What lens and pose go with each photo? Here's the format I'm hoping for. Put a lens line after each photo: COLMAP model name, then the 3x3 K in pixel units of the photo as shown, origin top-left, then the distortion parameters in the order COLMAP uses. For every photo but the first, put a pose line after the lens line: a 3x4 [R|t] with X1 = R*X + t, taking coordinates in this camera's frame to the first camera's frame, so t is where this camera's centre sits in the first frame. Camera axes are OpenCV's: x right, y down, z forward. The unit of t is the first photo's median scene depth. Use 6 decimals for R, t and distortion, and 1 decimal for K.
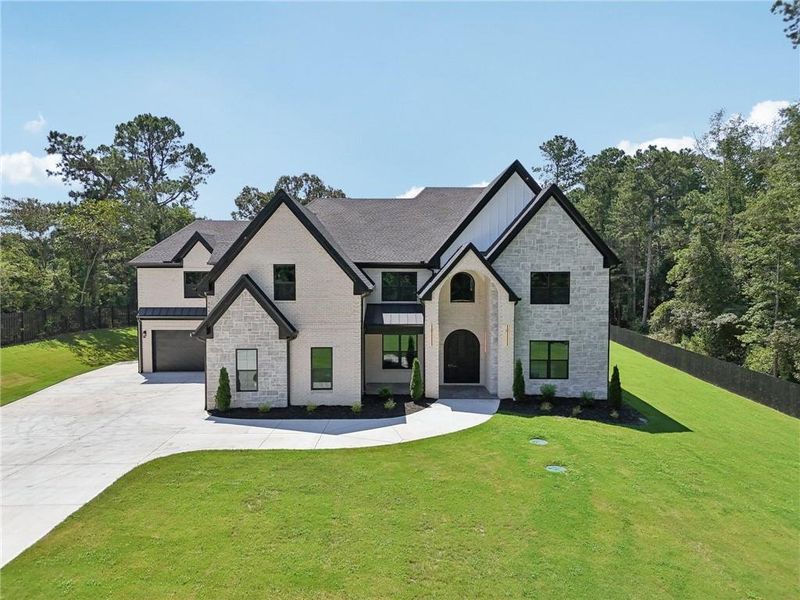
lens RADIAL K [[564.5, 0, 398.6], [0, 564.5, 298.8], [0, 0, 1]] dist [0.061305, -0.058620]
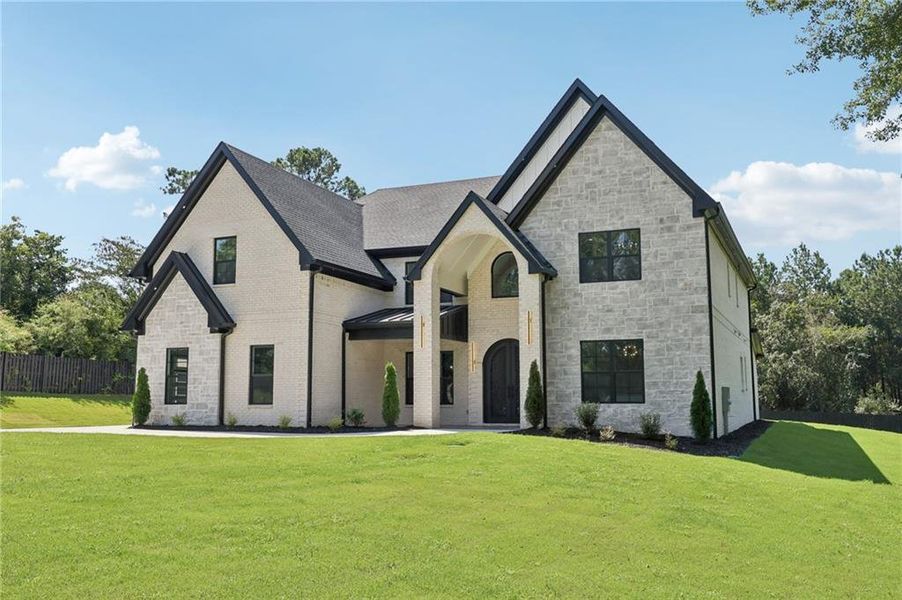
lens RADIAL K [[847.5, 0, 453.3], [0, 847.5, 299.2], [0, 0, 1]] dist [-0.033790, 0.000000]
pose [[0.917901, -0.050956, -0.393525, 0.474646], [-0.018460, 0.985164, -0.170621, 0.190693], [0.396381, 0.163878, 0.903342, 0.096360]]
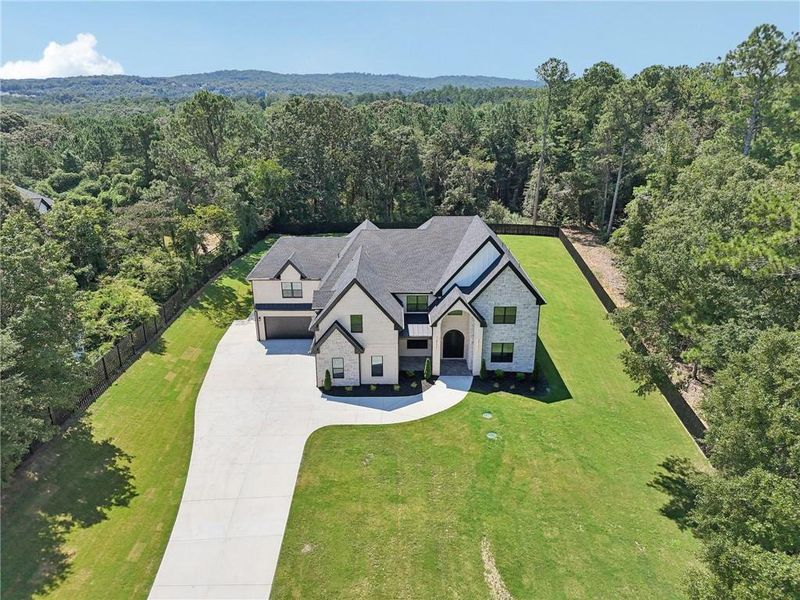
lens RADIAL K [[564.5, 0, 397.7], [0, 564.5, 295.5], [0, 0, 1]] dist [0.061305, -0.058620]
pose [[0.999993, -0.001163, -0.003439, -0.056491], [0.002146, 0.953447, 0.301553, -0.604023], [0.002928, -0.301558, 0.953443, -0.643647]]
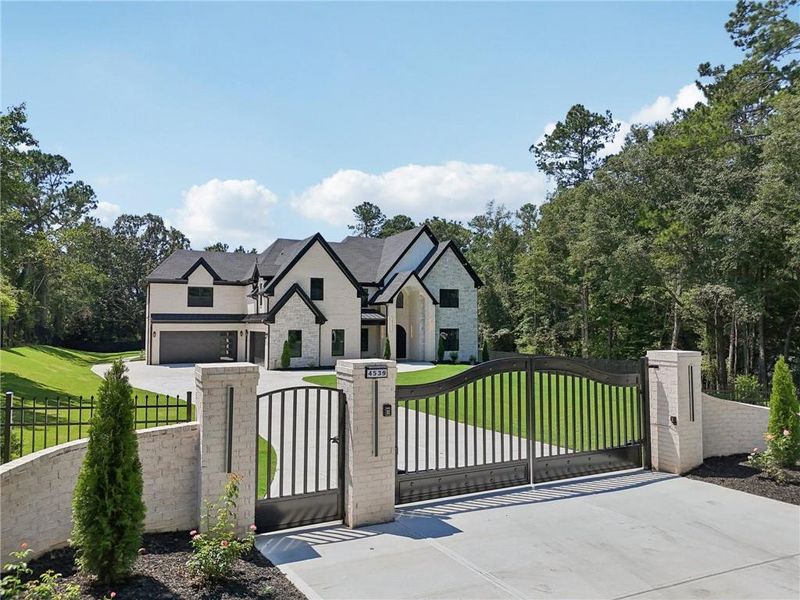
lens RADIAL K [[564.5, 0, 401.4], [0, 564.5, 298.3], [0, 0, 1]] dist [0.061305, -0.058620]
pose [[0.904006, 0.019044, 0.427096, -0.609938], [0.020251, 0.995978, -0.087275, 0.129542], [-0.427041, 0.087546, 0.899984, -0.502208]]
